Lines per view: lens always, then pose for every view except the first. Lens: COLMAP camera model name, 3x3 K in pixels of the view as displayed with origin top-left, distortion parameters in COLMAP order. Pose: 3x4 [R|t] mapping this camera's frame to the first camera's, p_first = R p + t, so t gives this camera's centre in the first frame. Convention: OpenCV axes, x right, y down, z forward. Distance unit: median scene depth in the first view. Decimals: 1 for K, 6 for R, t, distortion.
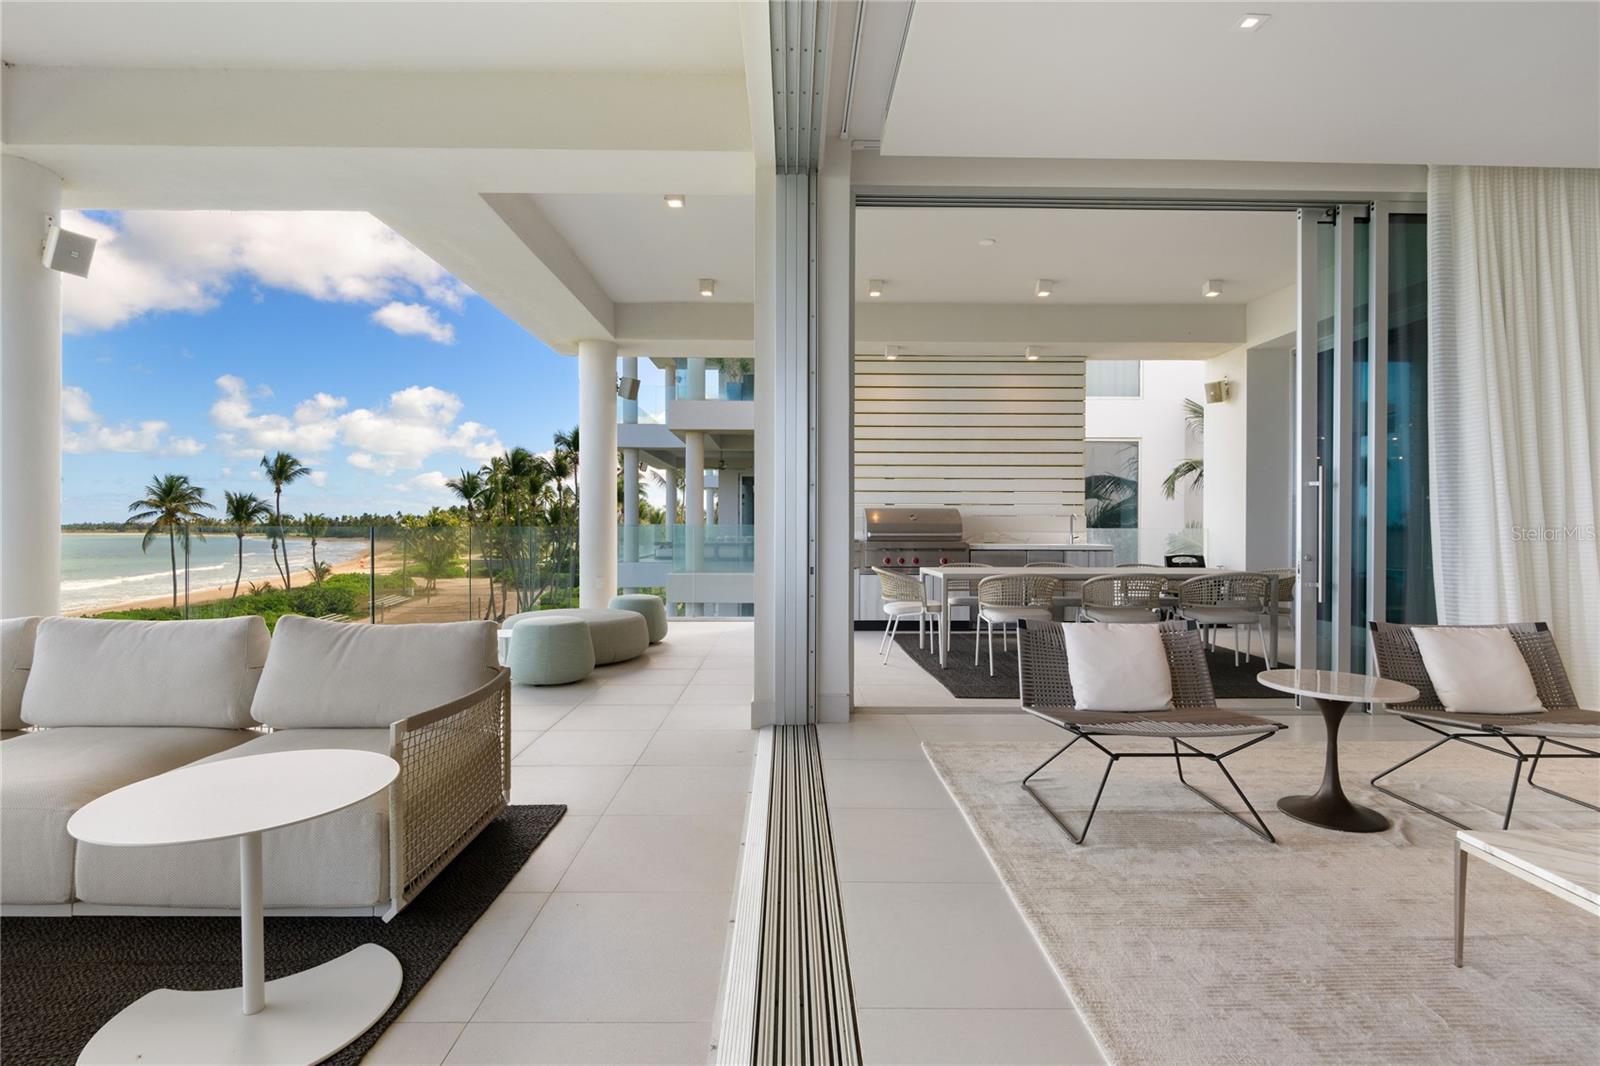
lens RADIAL K [[750.7, 0, 799.8], [0, 750.7, 534.9], [0, 0, 1]] dist [-0.005194, -0.002668]
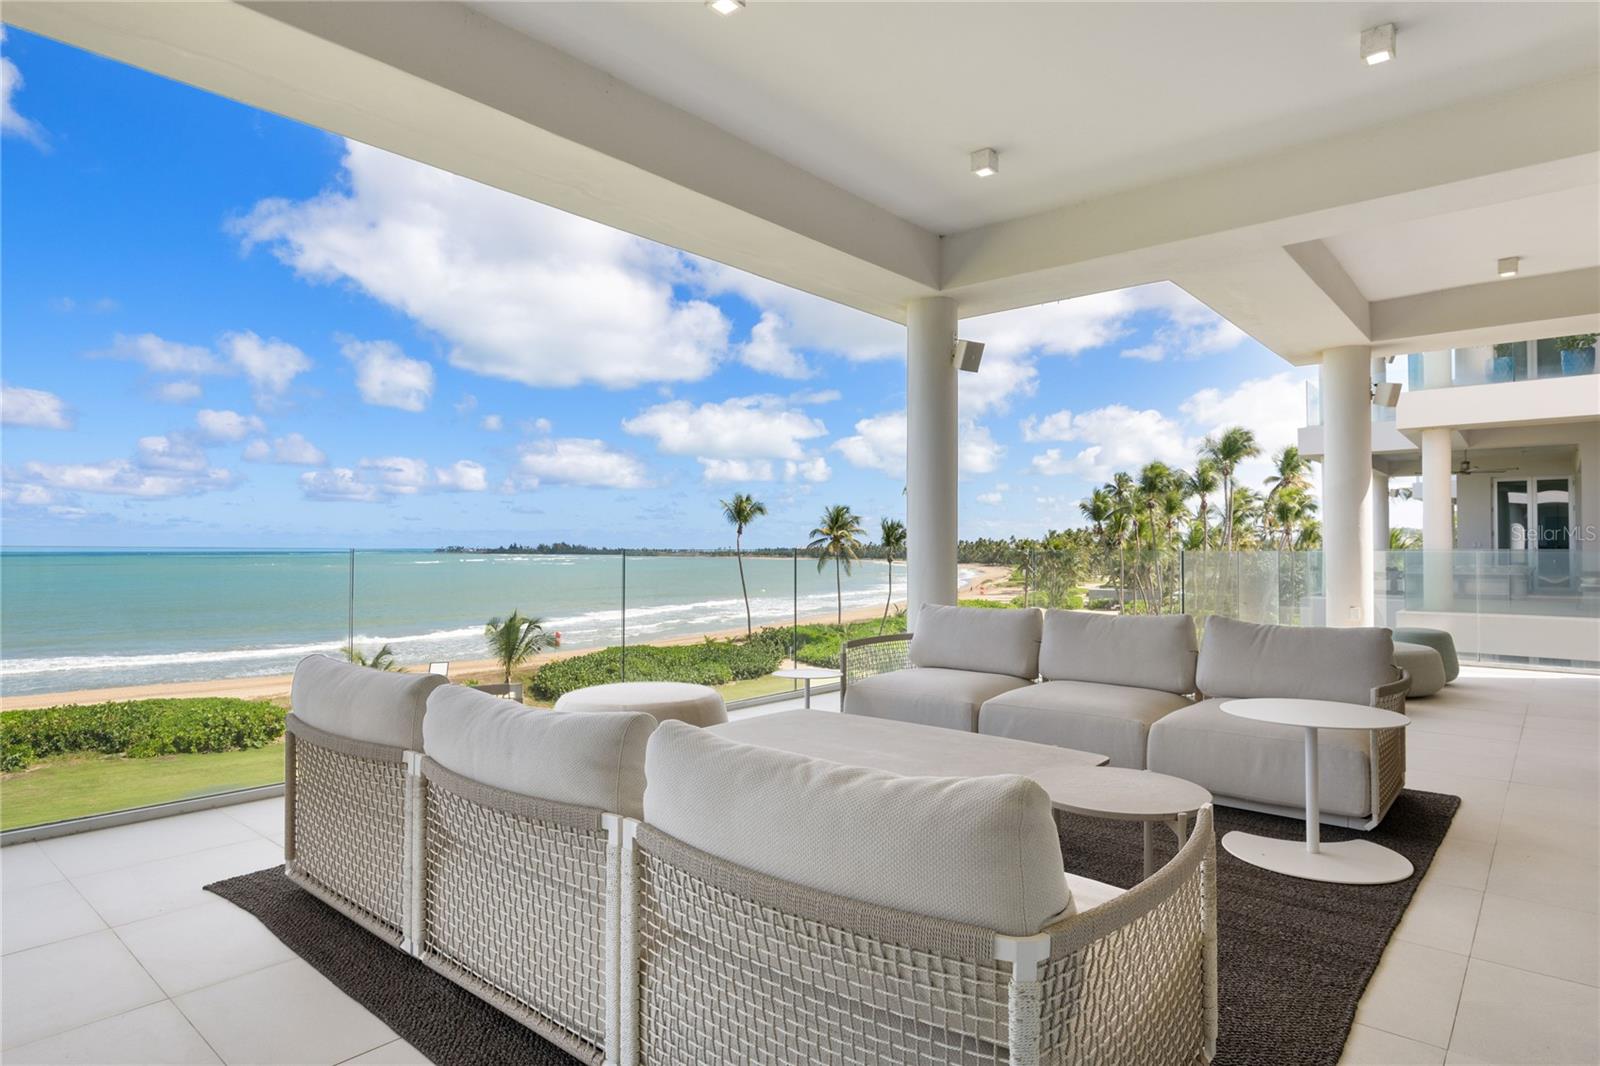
lens RADIAL K [[886.1, 0, 786.5], [0, 886.1, 537.0], [0, 0, 1]] dist [-0.002976, -0.000409]
pose [[0.745661, -0.010764, -0.666239, -0.077462], [-0.008023, 0.999652, -0.025129, 0.005184], [0.666278, 0.024083, 0.745315, -0.295869]]
